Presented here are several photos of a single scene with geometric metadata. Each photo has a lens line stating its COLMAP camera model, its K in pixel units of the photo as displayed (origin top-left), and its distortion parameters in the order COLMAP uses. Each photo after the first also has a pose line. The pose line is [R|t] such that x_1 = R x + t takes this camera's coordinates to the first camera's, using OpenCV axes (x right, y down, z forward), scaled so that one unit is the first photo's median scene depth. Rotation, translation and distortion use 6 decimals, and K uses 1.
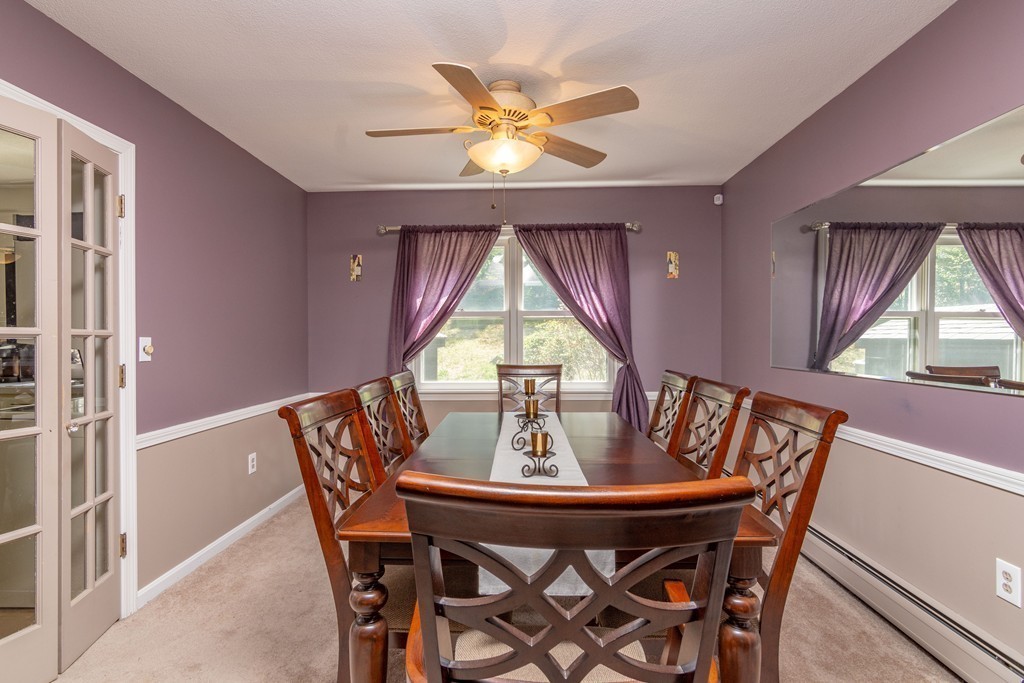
lens RADIAL K [[492.5, 0, 497.4], [0, 492.5, 339.7], [0, 0, 1]] dist [-0.004540, -0.000194]
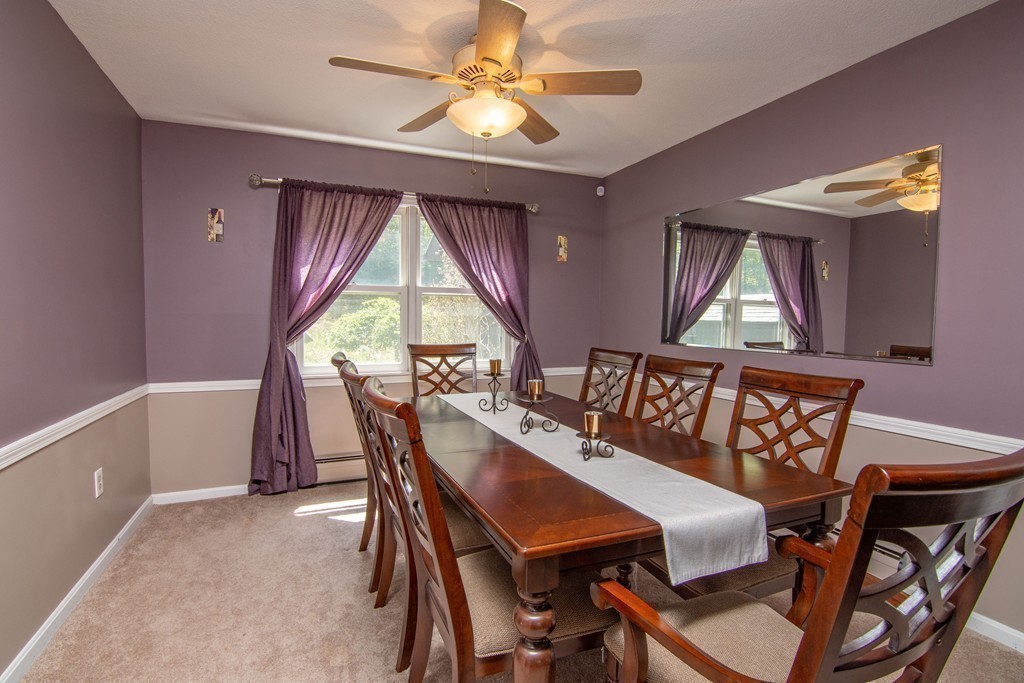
lens RADIAL K [[492.5, 0, 510.0], [0, 492.5, 339.4], [0, 0, 1]] dist [-0.004540, -0.000194]
pose [[0.912809, -0.005481, 0.408349, -0.185171], [-0.012468, 0.999070, 0.041279, 0.000987], [-0.408196, -0.042771, 0.911892, 0.072779]]
